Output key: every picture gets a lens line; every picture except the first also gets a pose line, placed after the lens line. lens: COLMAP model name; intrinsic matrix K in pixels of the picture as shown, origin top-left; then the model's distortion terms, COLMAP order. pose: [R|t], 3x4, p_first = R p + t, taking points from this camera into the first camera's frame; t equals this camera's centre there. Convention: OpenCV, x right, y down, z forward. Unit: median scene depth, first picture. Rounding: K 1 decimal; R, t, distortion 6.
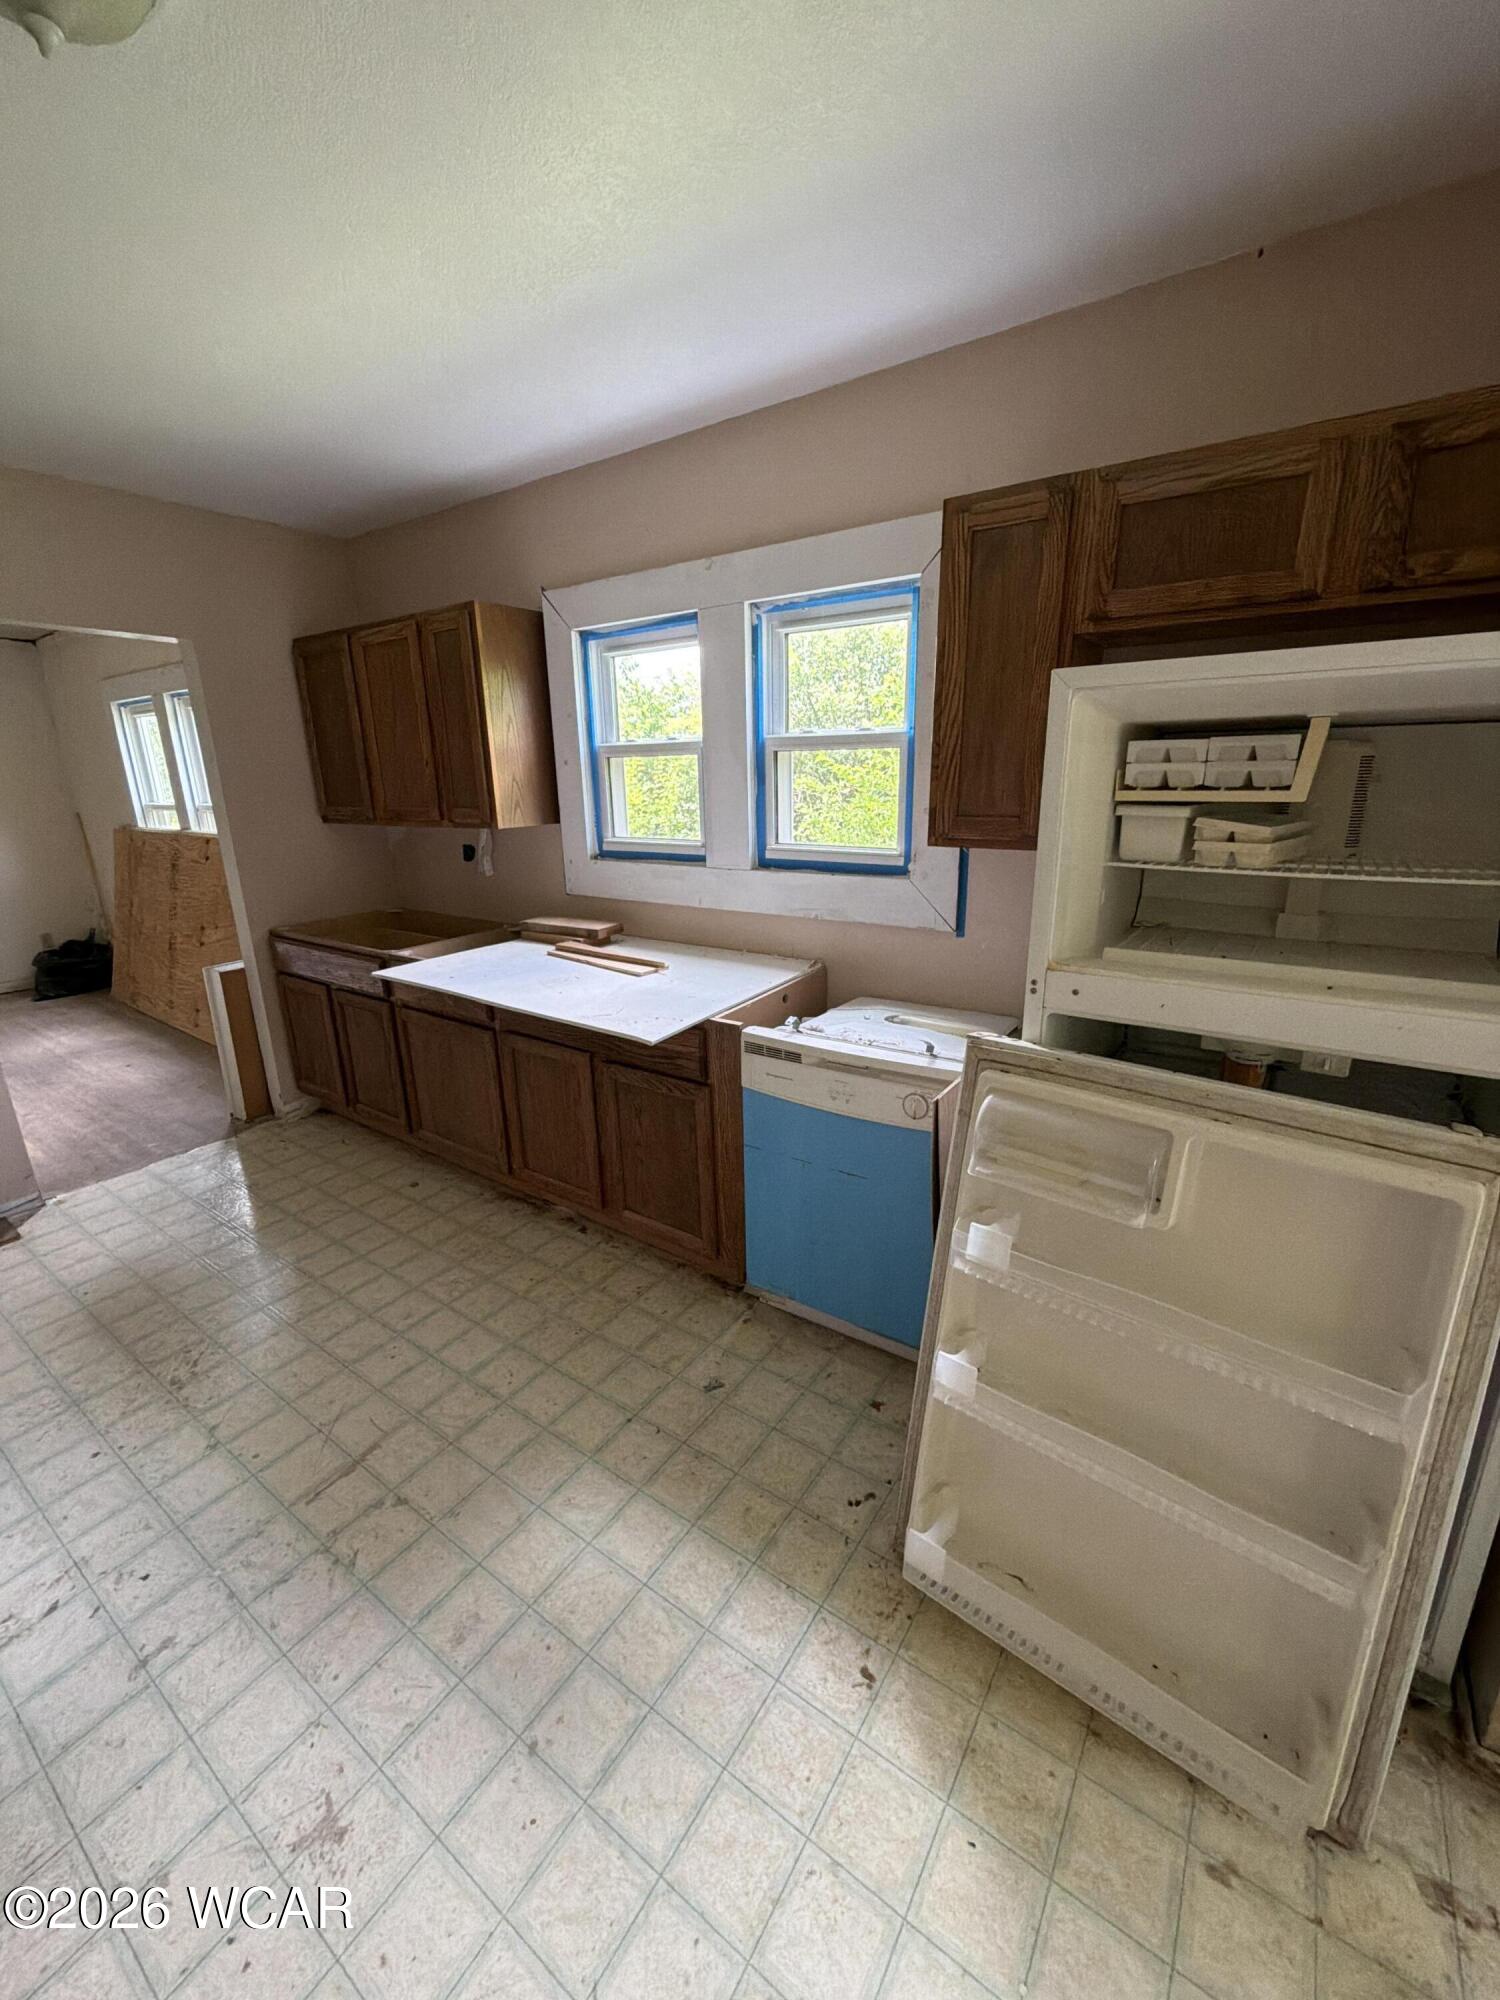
lens RADIAL K [[797.8, 0, 750.0], [0, 797.8, 1000.0], [0, 0, 1]] dist [0.001006, -0.000316]
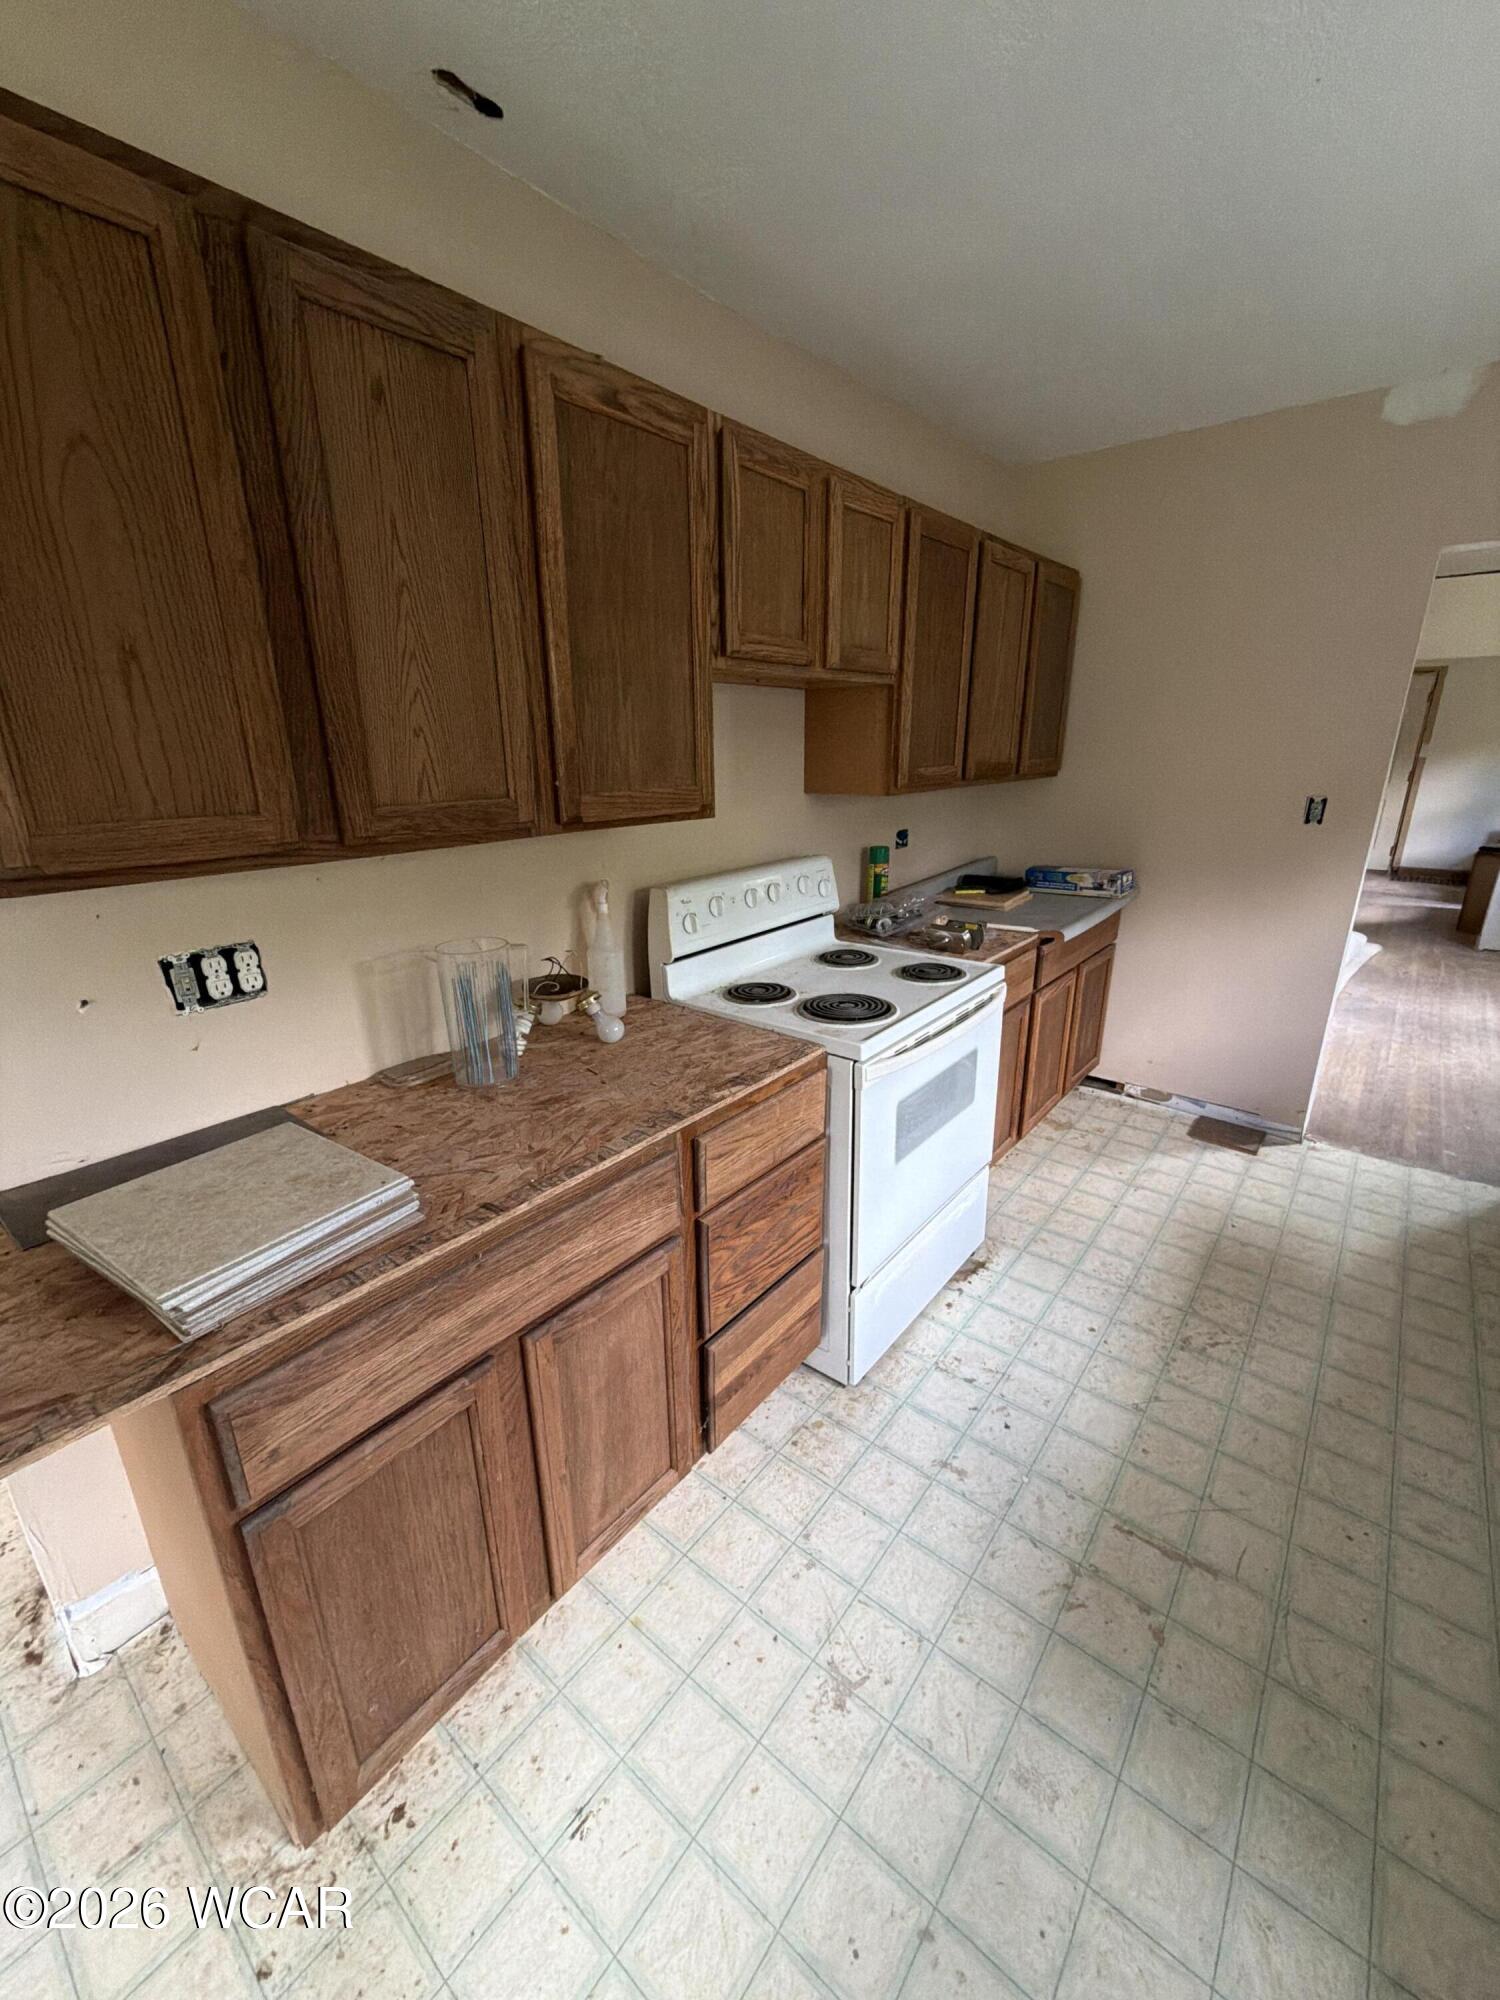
lens RADIAL K [[797.8, 0, 750.0], [0, 797.8, 1000.0], [0, 0, 1]] dist [0.001006, -0.000316]
pose [[-0.072659, 0.333790, -0.939843, 0.142780], [-0.269450, 0.900723, 0.340727, -0.121788], [0.960269, 0.277998, 0.024494, 0.392653]]
